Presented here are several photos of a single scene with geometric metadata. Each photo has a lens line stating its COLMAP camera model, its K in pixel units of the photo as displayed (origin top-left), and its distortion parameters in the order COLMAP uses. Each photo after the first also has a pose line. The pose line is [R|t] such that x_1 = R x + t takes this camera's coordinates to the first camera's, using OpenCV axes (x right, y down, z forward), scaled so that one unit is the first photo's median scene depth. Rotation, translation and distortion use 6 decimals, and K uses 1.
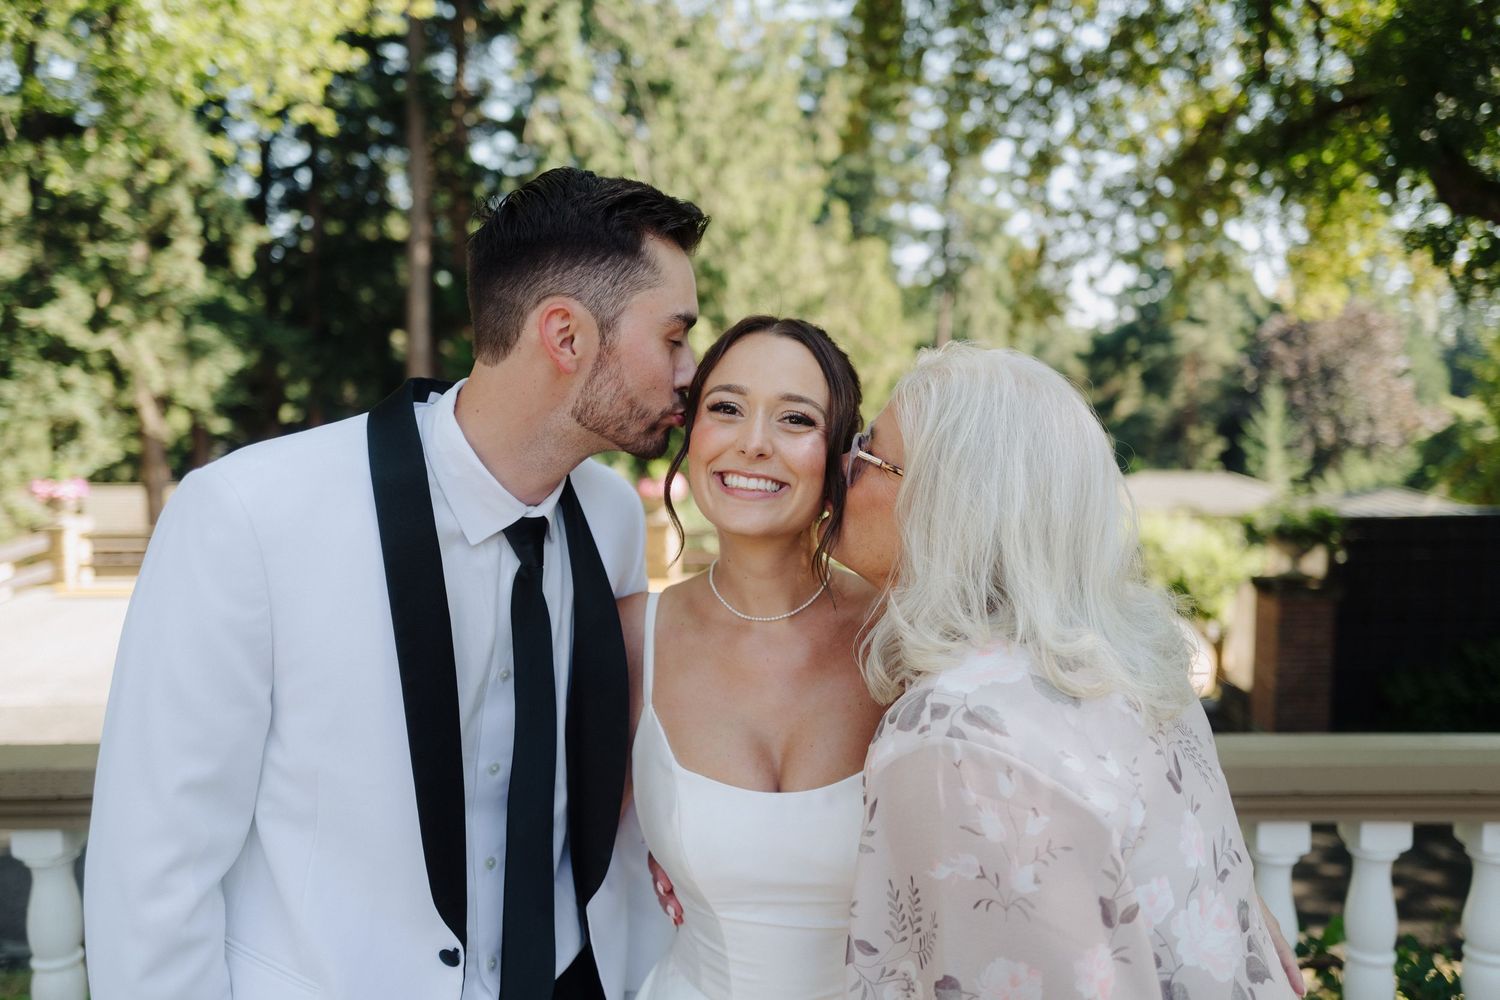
lens RADIAL K [[1182.0, 0, 771.6], [0, 1182.0, 480.2], [0, 0, 1]] dist [-0.001005, 0.005104]
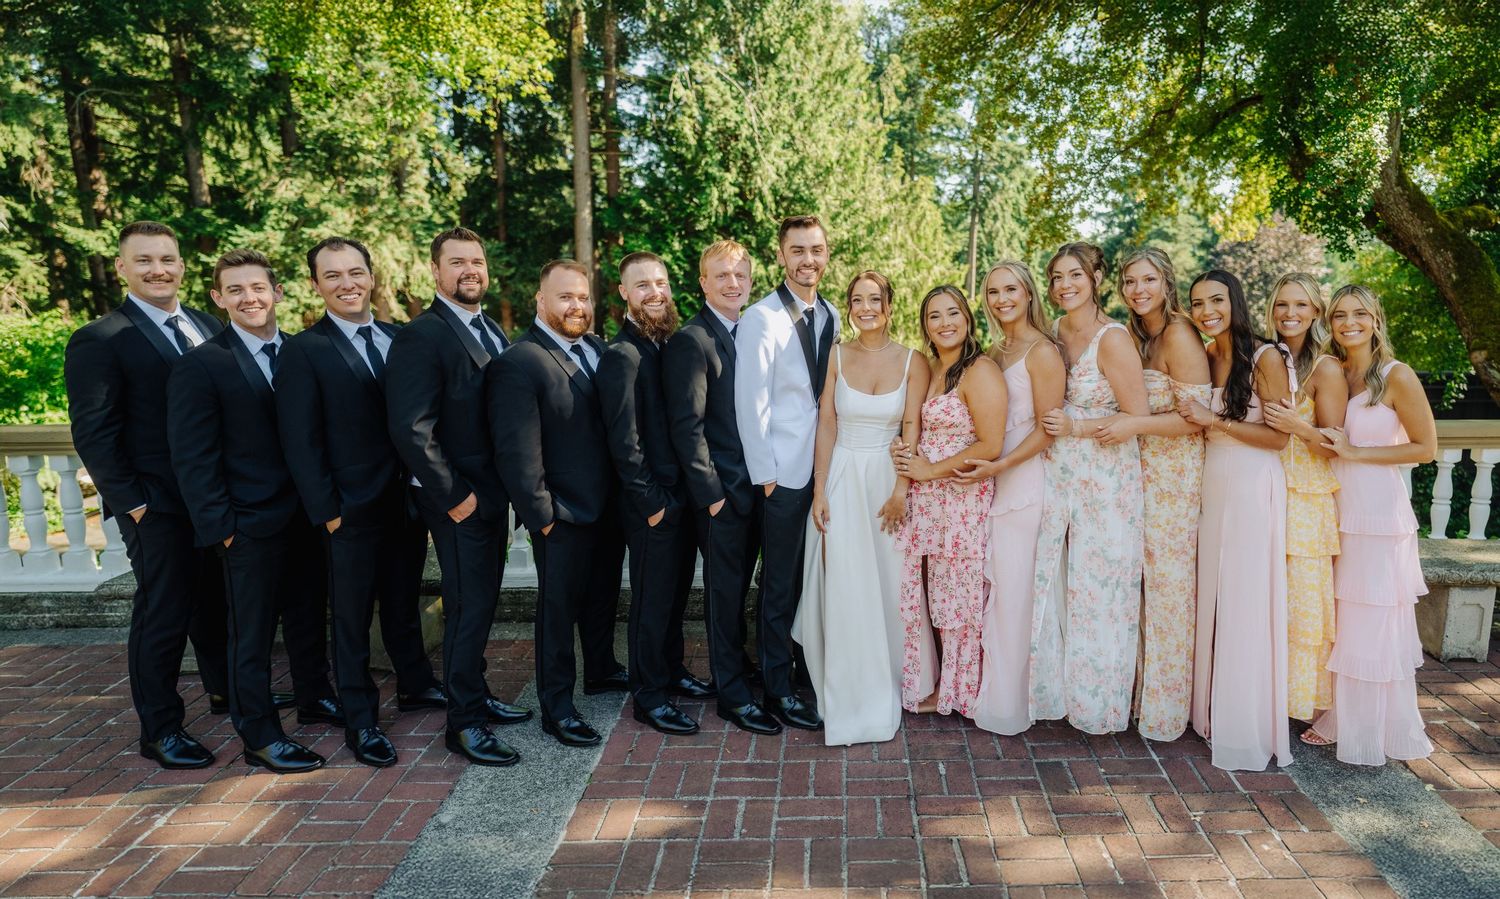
lens RADIAL K [[935.2, 0, 848.9], [0, 935.2, 442.7], [0, 0, 1]] dist [0.023703, 0.000079]
pose [[0.999833, 0.003034, 0.017999, -0.021301], [-0.004619, 0.996047, 0.088707, 0.004558], [-0.017659, -0.088776, 0.995895, -0.099230]]
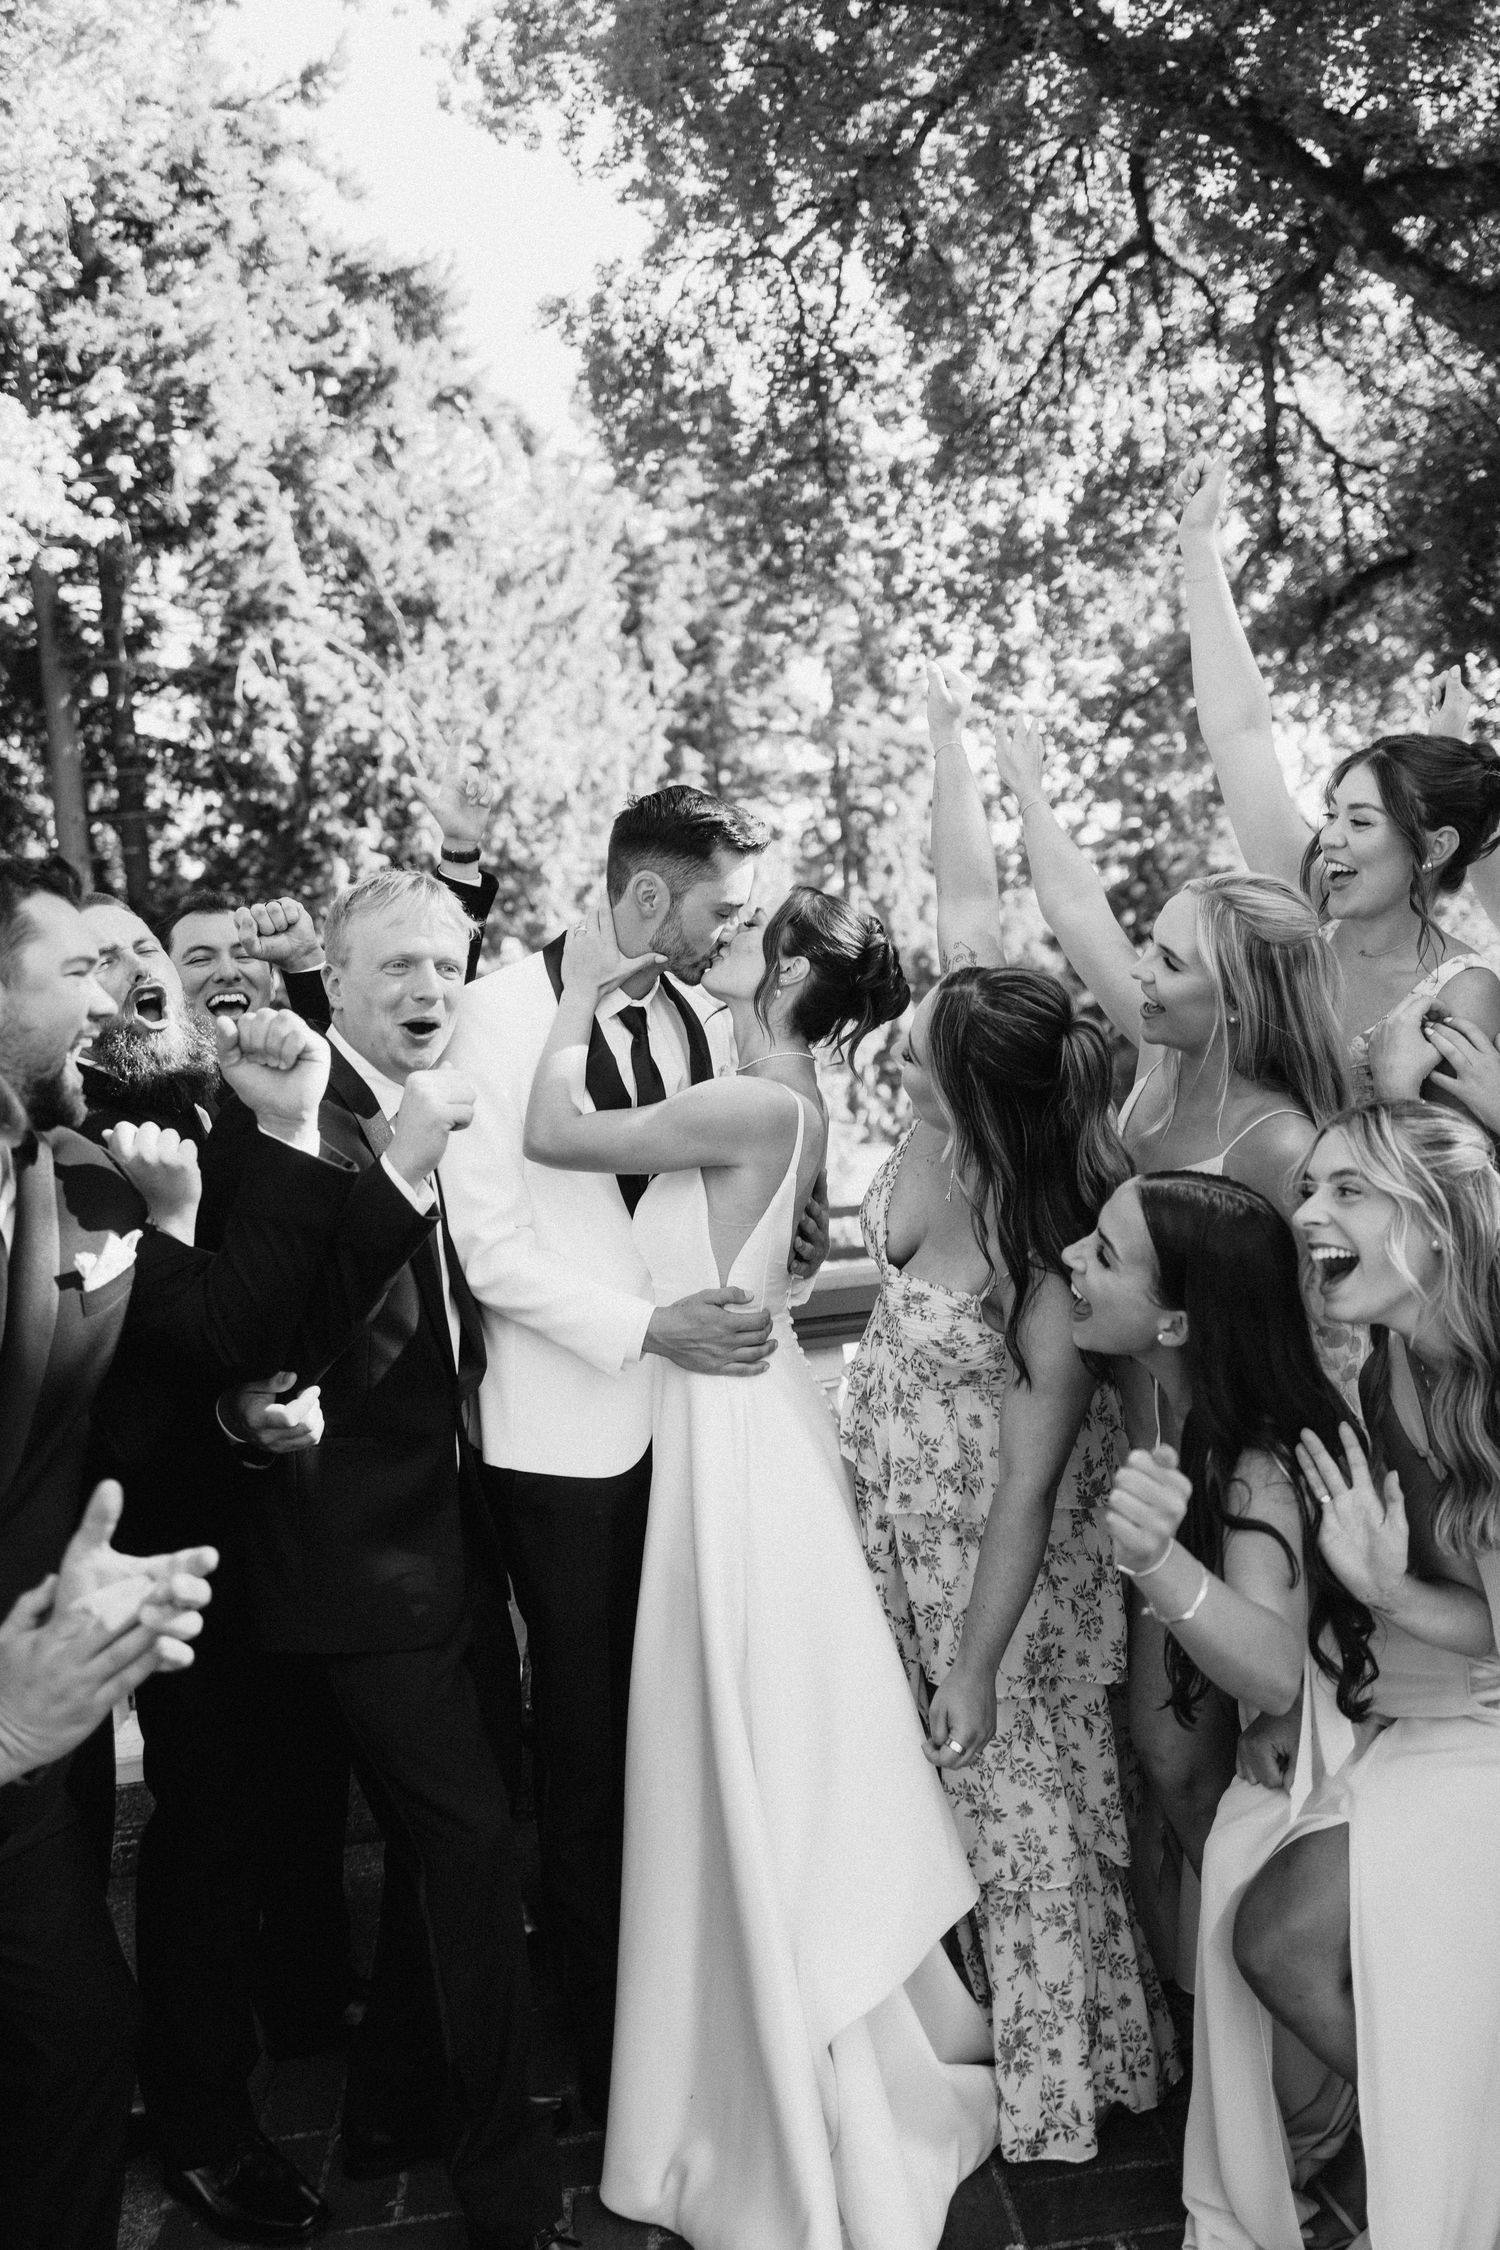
lens RADIAL K [[1820.4, 0, 753.0], [0, 1820.4, 1060.0], [0, 0, 1]] dist [0.006191, -0.007328]
pose [[0.990848, -0.101156, 0.089368, -0.026494], [0.106352, 0.992783, -0.055418, 0.008220], [-0.083118, 0.064415, 0.994456, -0.054247]]
